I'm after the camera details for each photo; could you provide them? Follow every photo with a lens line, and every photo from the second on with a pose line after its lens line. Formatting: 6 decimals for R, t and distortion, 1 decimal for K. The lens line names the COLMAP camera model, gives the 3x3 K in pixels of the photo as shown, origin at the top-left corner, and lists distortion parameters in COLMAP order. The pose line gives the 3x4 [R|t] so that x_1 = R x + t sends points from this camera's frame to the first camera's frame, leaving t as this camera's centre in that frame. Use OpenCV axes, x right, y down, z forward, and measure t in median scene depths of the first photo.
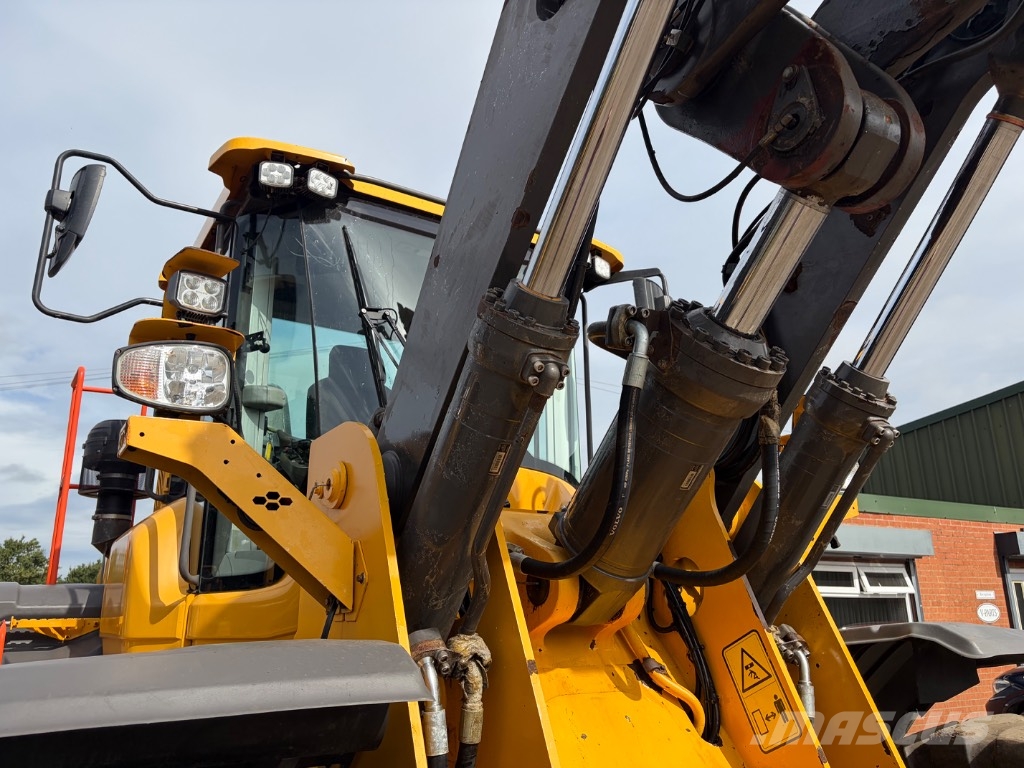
lens RADIAL K [[772.7, 0, 522.9], [0, 772.7, 385.7], [0, 0, 1]] dist [0.046561, -0.057515]
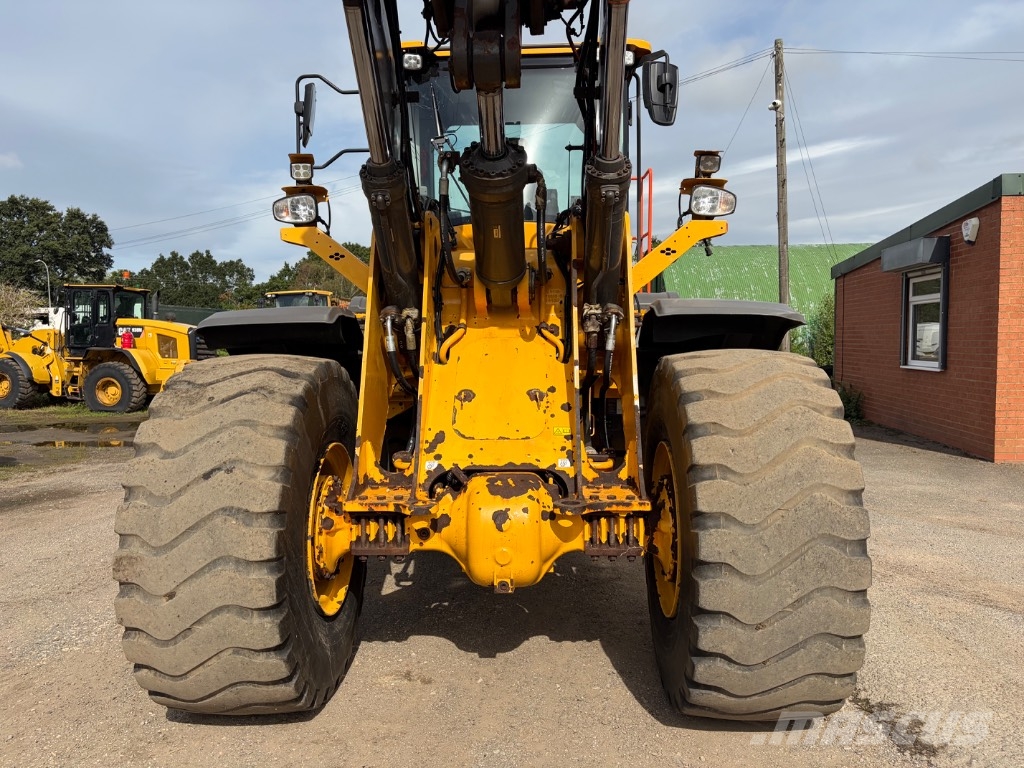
lens RADIAL K [[772.7, 0, 506.7], [0, 772.7, 384.4], [0, 0, 1]] dist [0.046561, -0.057515]
pose [[0.813486, 0.044795, -0.579856, 1.242319], [0.163660, 0.939107, 0.302147, -0.099793], [0.558082, -0.340692, 0.756620, -0.559415]]
